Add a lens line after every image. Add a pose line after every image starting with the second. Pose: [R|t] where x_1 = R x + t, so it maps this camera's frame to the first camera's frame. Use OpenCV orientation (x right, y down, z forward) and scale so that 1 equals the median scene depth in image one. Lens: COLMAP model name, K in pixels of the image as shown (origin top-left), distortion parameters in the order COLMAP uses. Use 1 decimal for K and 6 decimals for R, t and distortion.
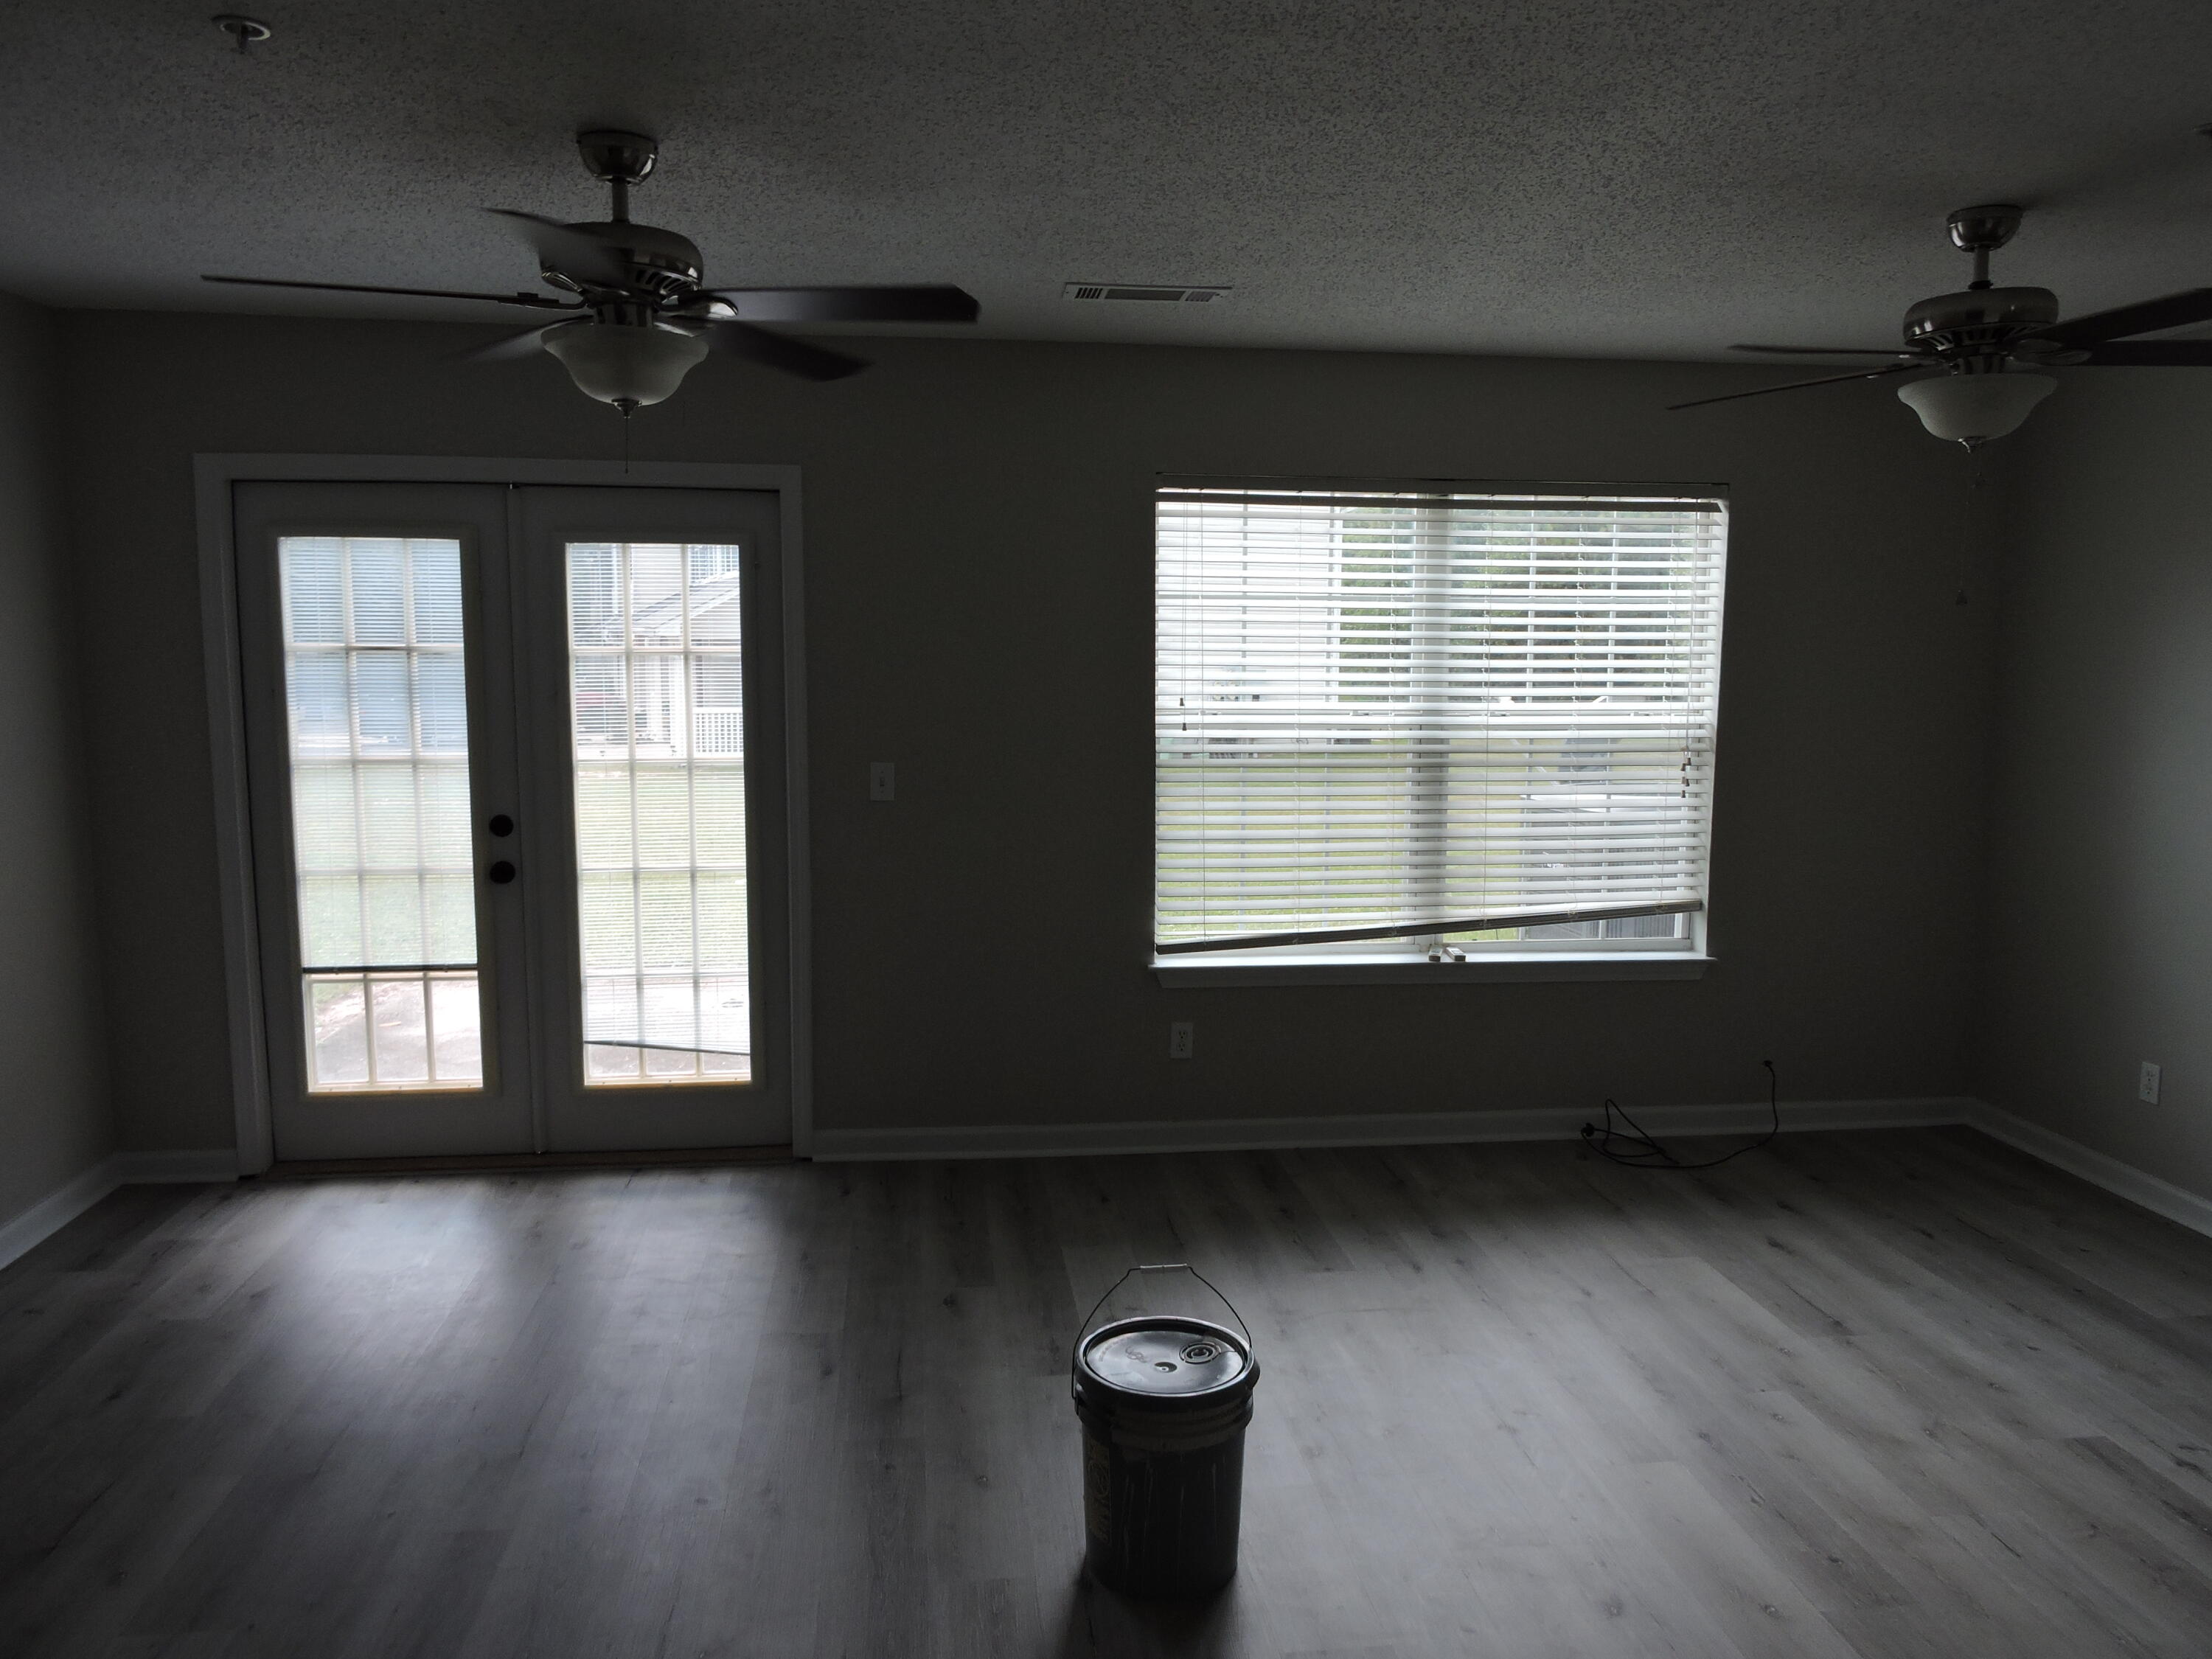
lens RADIAL K [[1576.1, 0, 1102.3], [0, 1576.1, 828.0], [0, 0, 1]] dist [-0.007485, 0.001887]
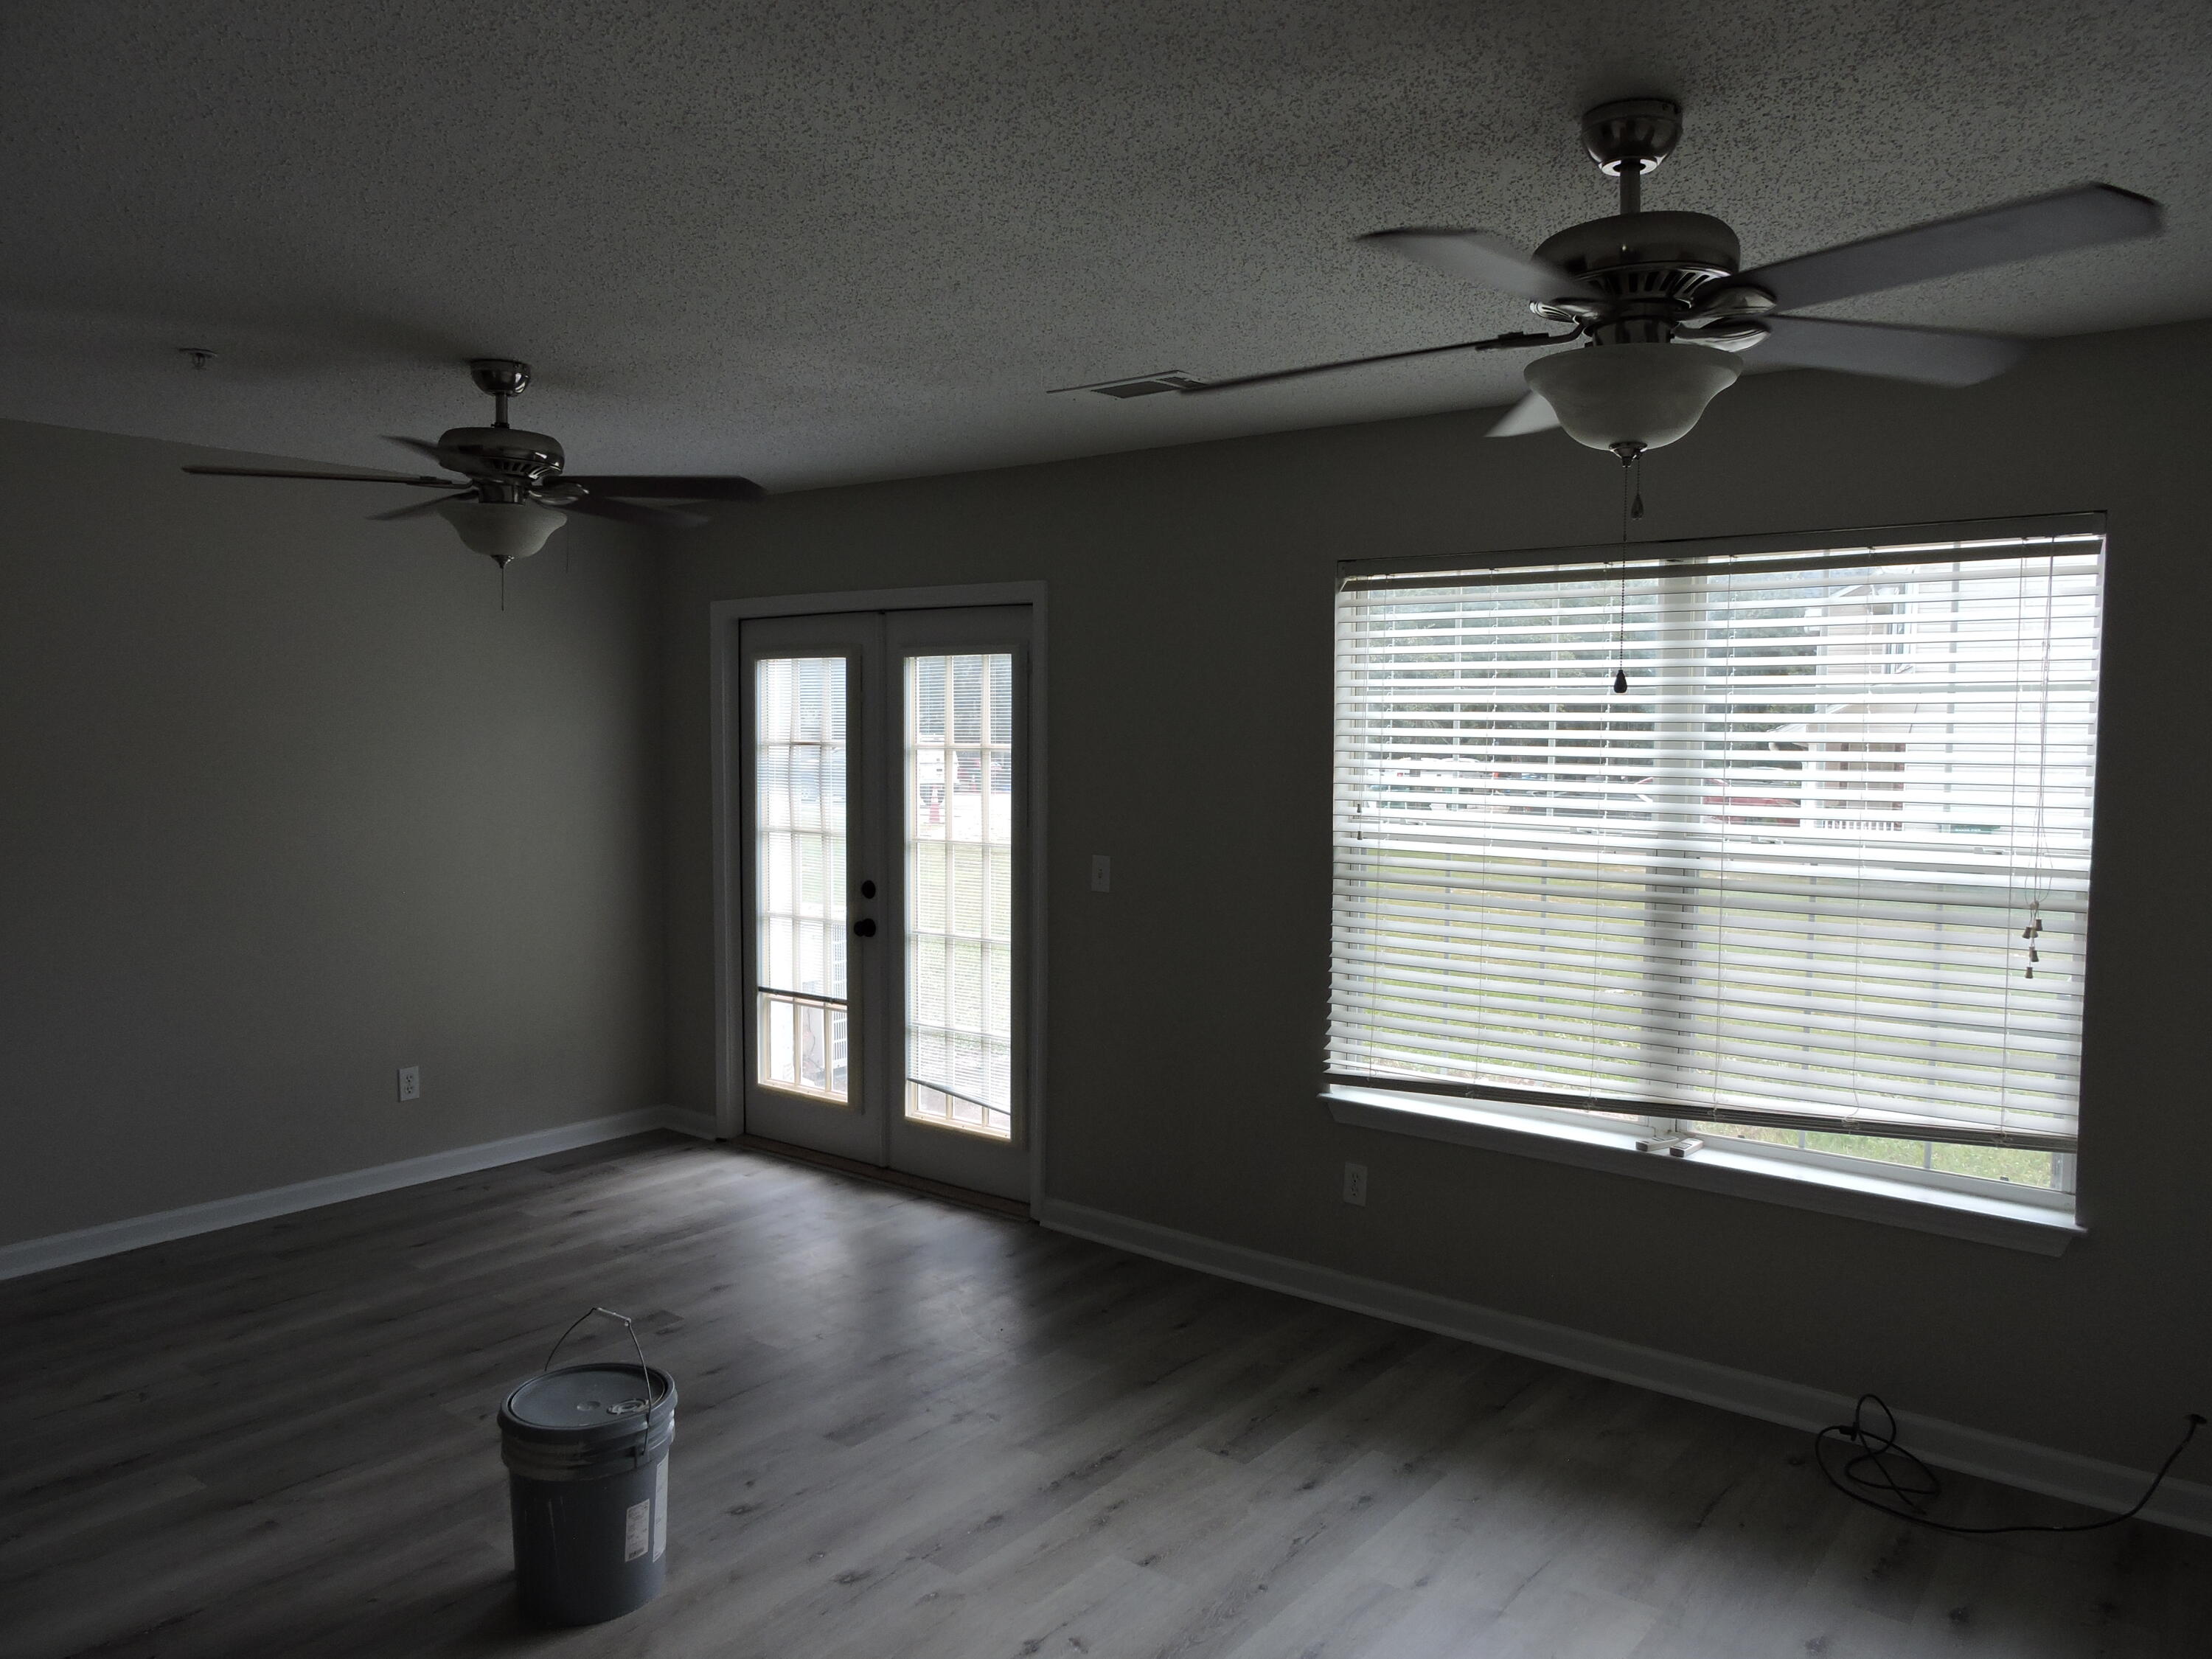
lens RADIAL K [[1576.1, 0, 1102.3], [0, 1576.1, 830.5], [0, 0, 1]] dist [-0.007485, 0.001887]
pose [[0.708426, 0.045229, -0.704334, 0.582302], [-0.088669, 0.995741, -0.025242, -0.030952], [0.700193, 0.080335, 0.709420, 0.251528]]
